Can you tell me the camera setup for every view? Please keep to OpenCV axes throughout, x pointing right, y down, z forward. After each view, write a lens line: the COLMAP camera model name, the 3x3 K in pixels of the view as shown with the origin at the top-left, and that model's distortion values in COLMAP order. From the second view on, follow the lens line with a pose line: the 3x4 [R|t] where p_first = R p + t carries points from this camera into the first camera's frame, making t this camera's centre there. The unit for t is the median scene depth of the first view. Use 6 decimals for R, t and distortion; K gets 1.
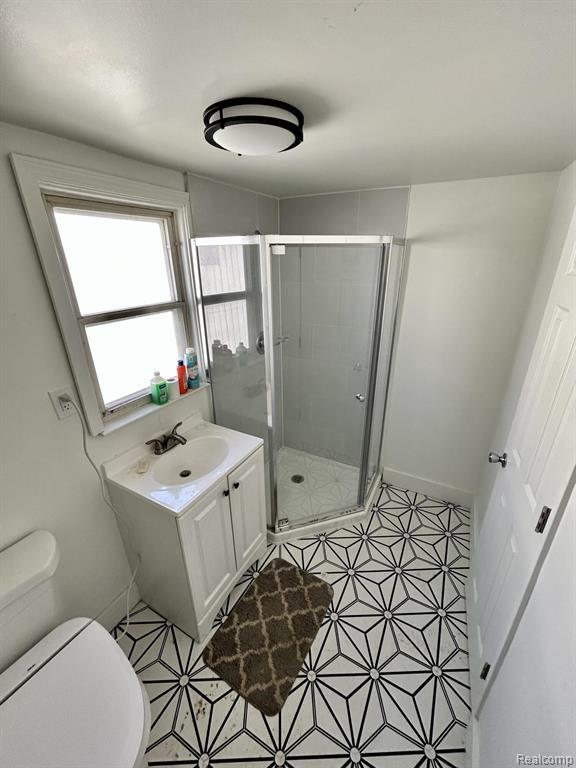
lens RADIAL K [[310.0, 0, 289.3], [0, 310.0, 384.4], [0, 0, 1]] dist [0.000828, -0.000248]
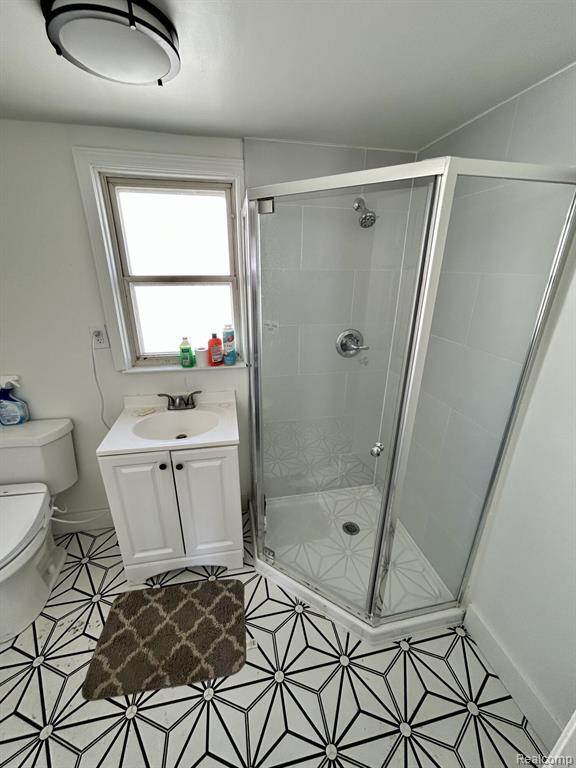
lens RADIAL K [[310.0, 0, 288.2], [0, 310.0, 384.2], [0, 0, 1]] dist [0.000828, -0.000248]
pose [[0.642723, 0.285868, -0.710765, 0.612888], [-0.303077, 0.946962, 0.106803, -0.106361], [0.703599, 0.146772, 0.695274, 0.521473]]
